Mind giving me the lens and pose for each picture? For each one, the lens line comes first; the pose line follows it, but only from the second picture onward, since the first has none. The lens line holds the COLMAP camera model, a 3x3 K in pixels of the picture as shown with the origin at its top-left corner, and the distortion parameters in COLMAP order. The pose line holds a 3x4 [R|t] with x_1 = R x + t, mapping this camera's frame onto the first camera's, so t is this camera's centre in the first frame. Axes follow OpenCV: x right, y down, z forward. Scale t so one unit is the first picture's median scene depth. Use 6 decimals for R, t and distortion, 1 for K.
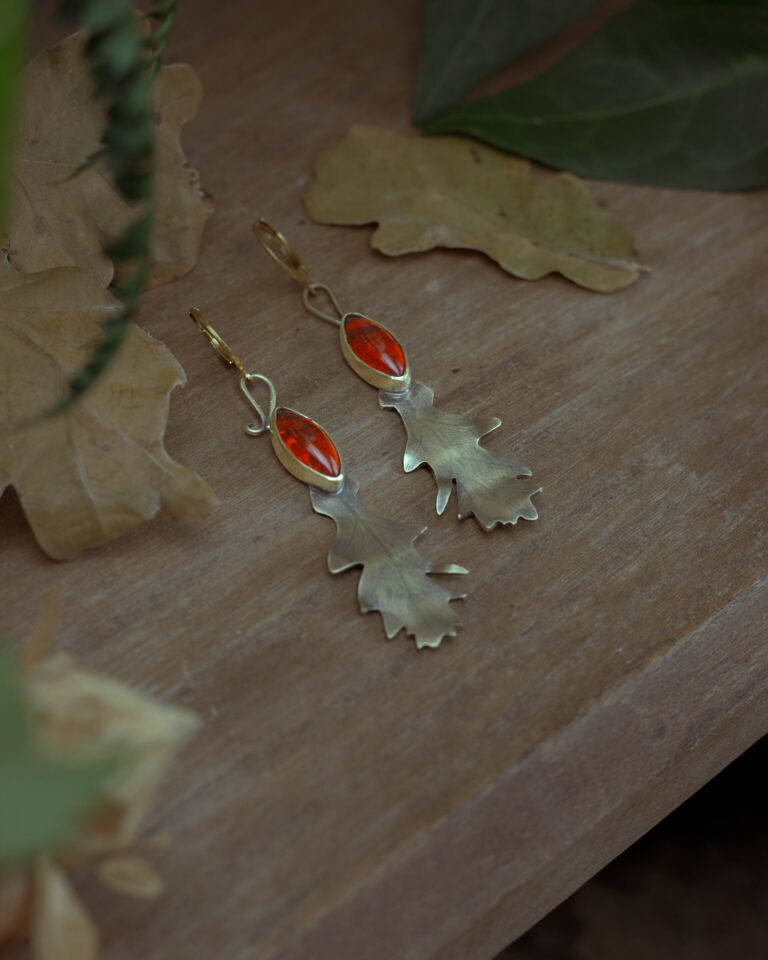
lens RADIAL K [[2933.2, 0, 384.0], [0, 2933.2, 480.0], [0, 0, 1]] dist [-0.048481, -2.279334]
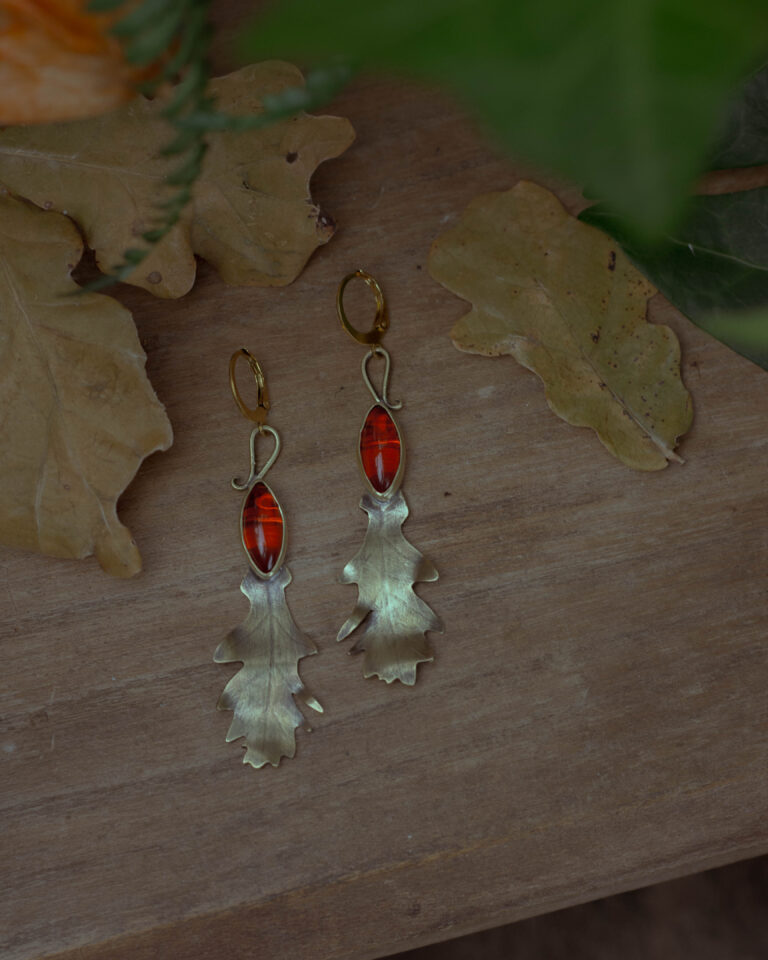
lens RADIAL K [[2933.2, 0, 384.0], [0, 2933.2, 480.0], [0, 0, 1]] dist [-0.048481, -2.279334]
pose [[0.866163, 0.450315, -0.216744, 0.240388], [-0.323972, 0.836164, 0.442574, -0.521219], [0.380531, -0.313122, 0.870144, 0.057431]]
